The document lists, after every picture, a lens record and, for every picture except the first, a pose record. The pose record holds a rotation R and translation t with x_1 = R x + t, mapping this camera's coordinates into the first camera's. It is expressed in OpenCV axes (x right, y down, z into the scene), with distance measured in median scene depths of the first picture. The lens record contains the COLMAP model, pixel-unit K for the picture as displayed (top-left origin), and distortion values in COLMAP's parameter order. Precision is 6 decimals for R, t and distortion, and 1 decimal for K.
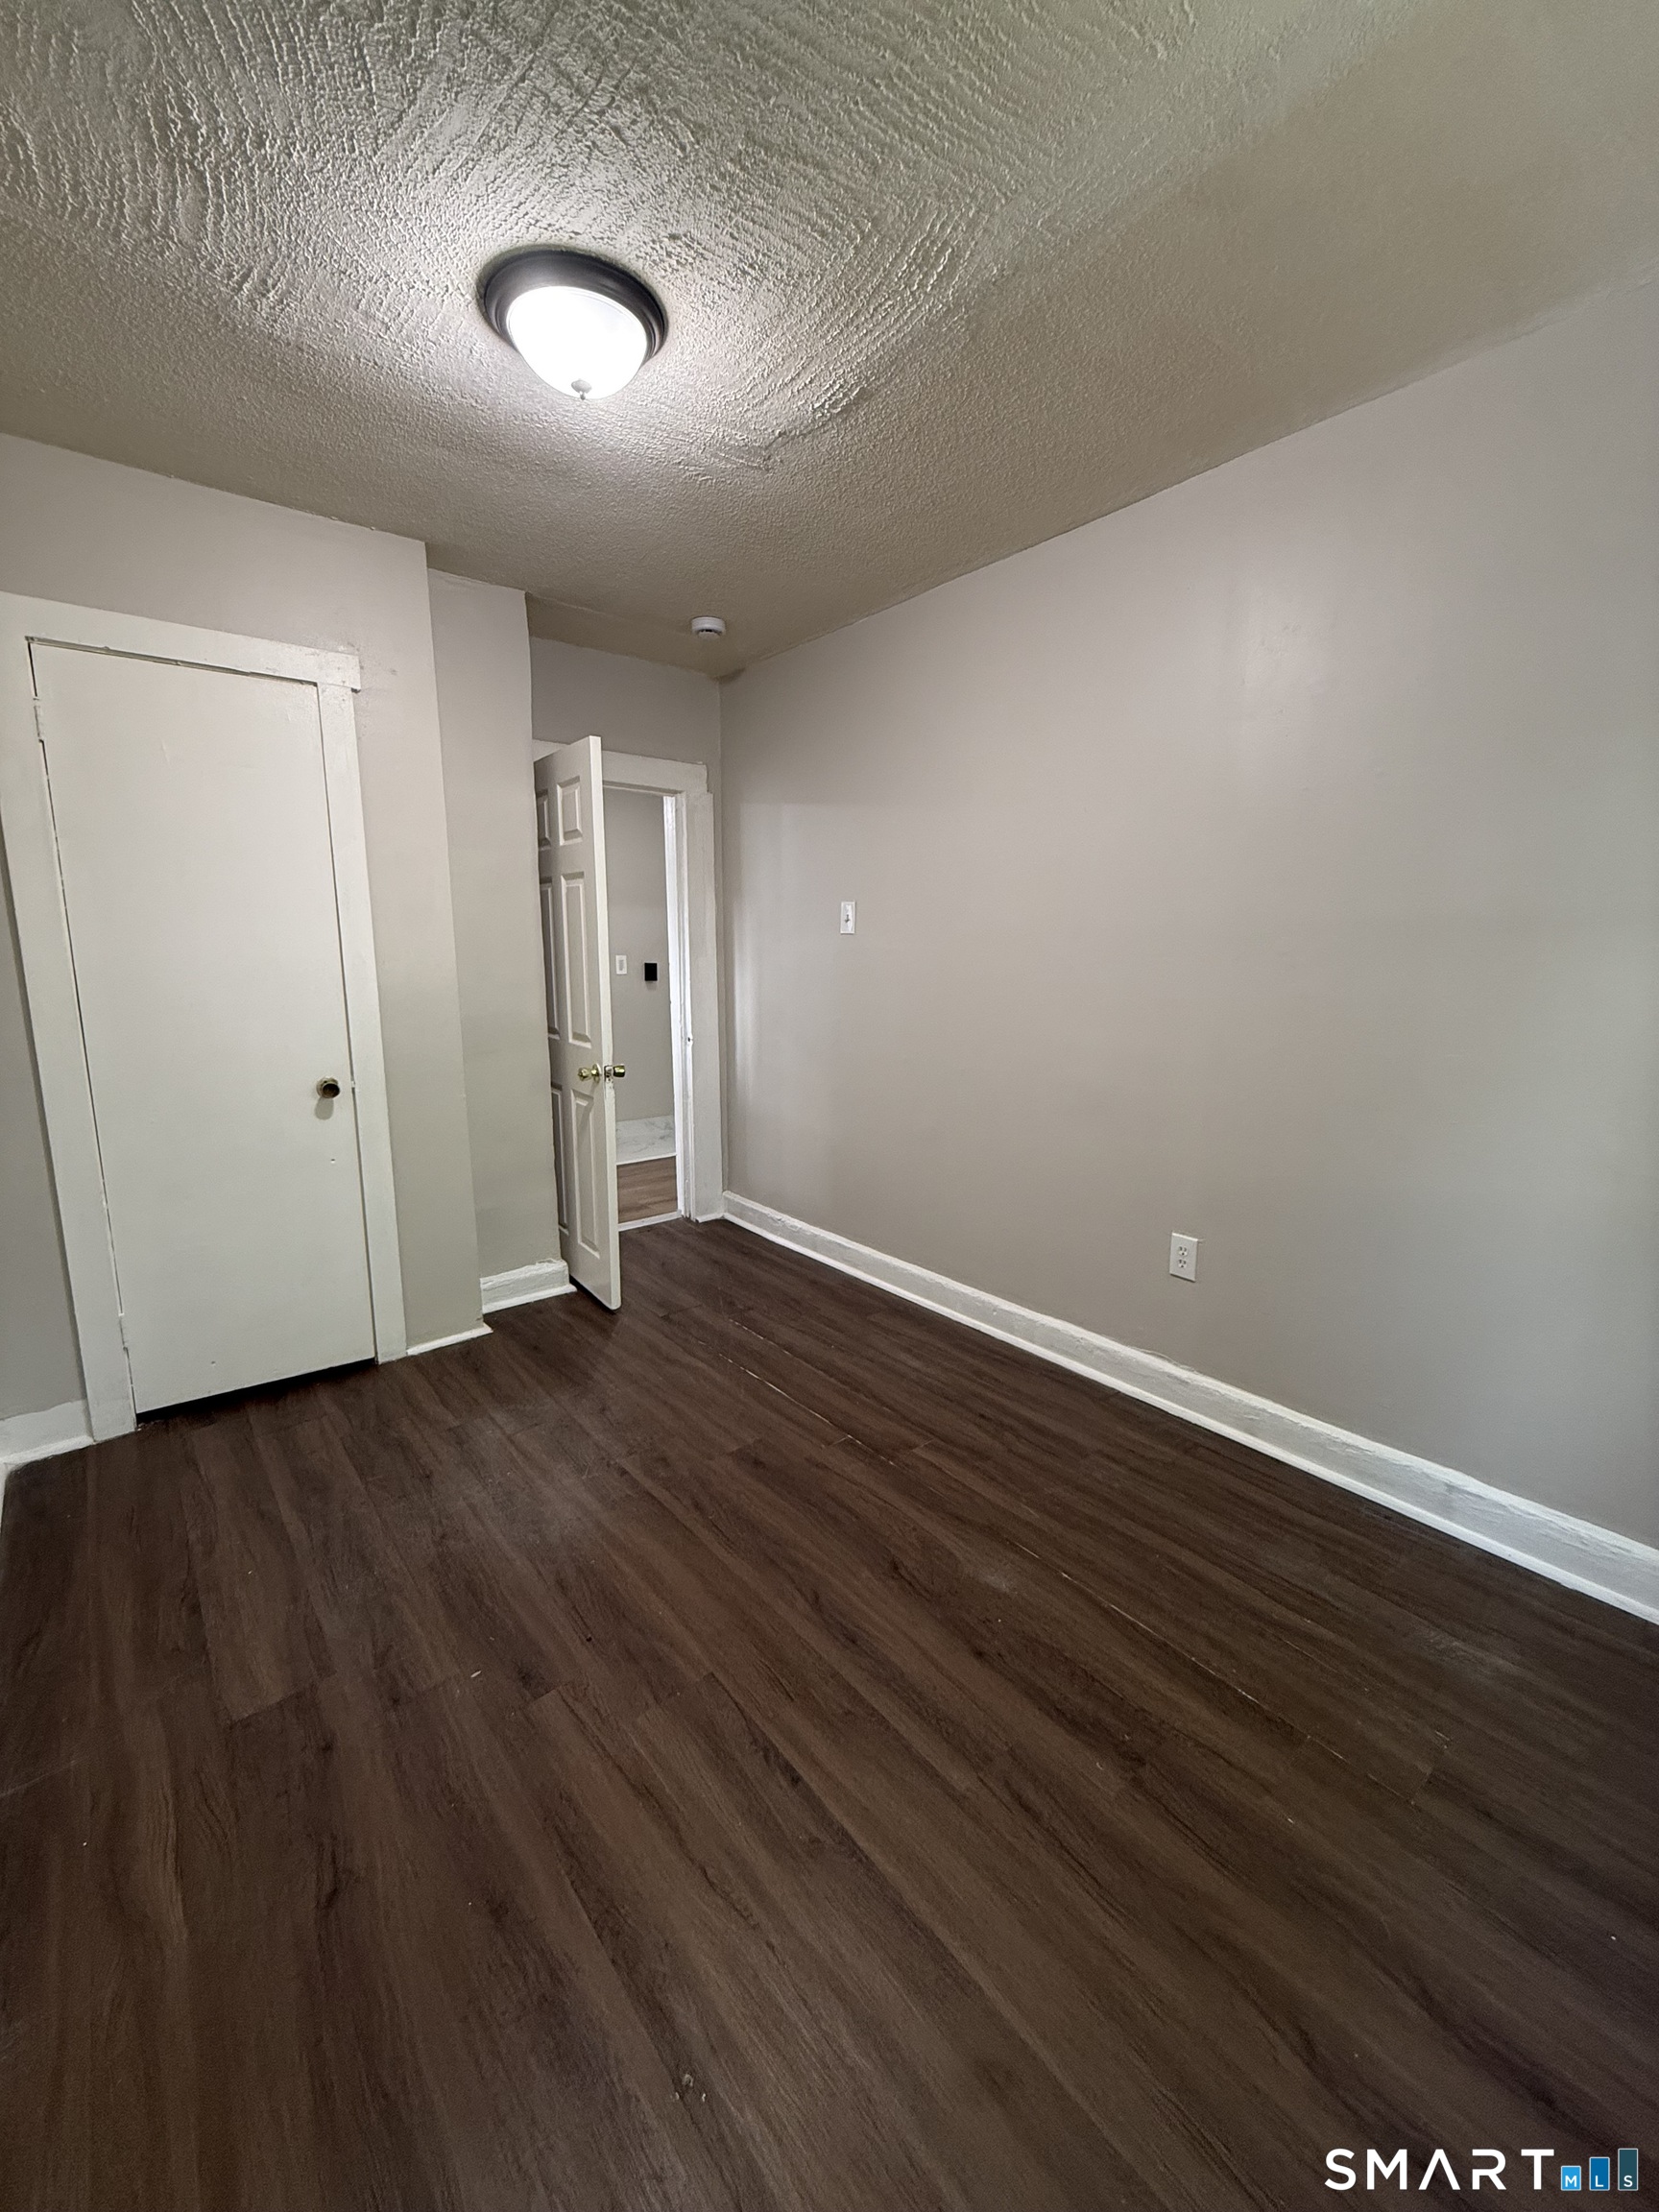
lens RADIAL K [[883.3, 0, 818.8], [0, 883.3, 1105.2], [0, 0, 1]] dist [0.001253, -0.000311]
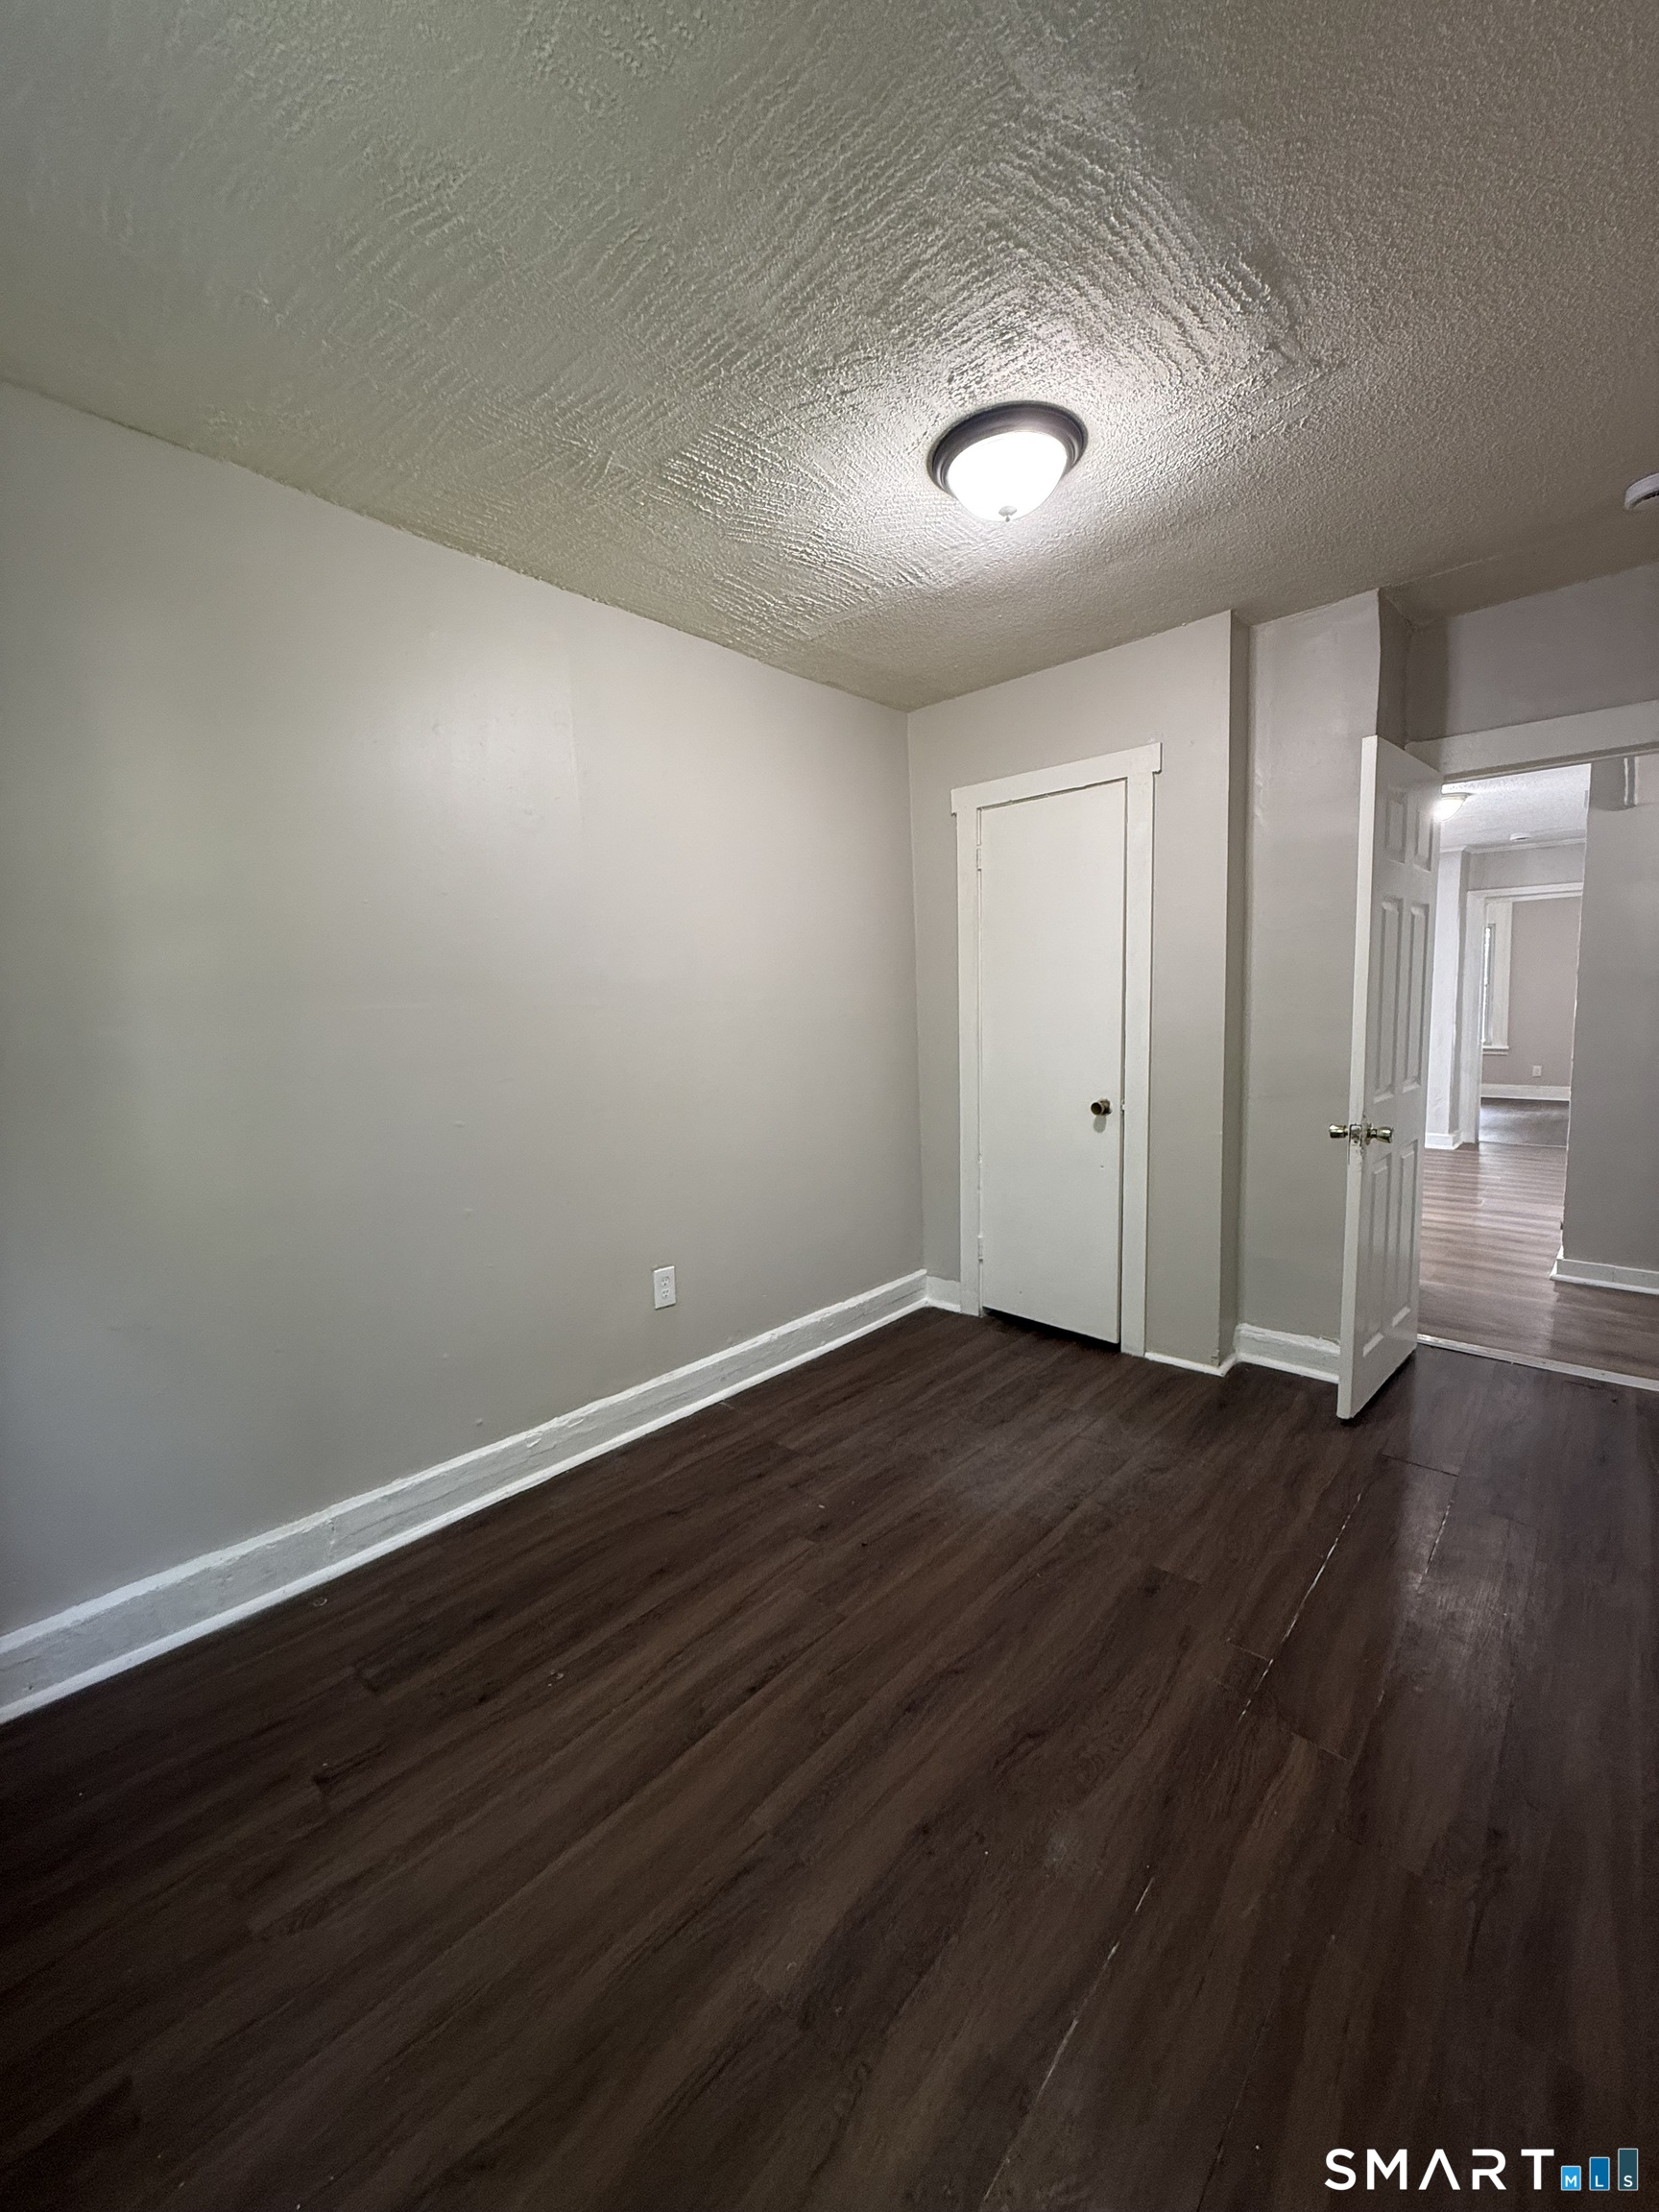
lens RADIAL K [[883.3, 0, 838.9], [0, 883.3, 1105.7], [0, 0, 1]] dist [0.001253, -0.000311]
pose [[0.151301, 0.105563, -0.982835, 0.792128], [-0.148315, 0.985450, 0.083012, -0.092837], [0.977298, 0.133209, 0.164756, 0.599791]]
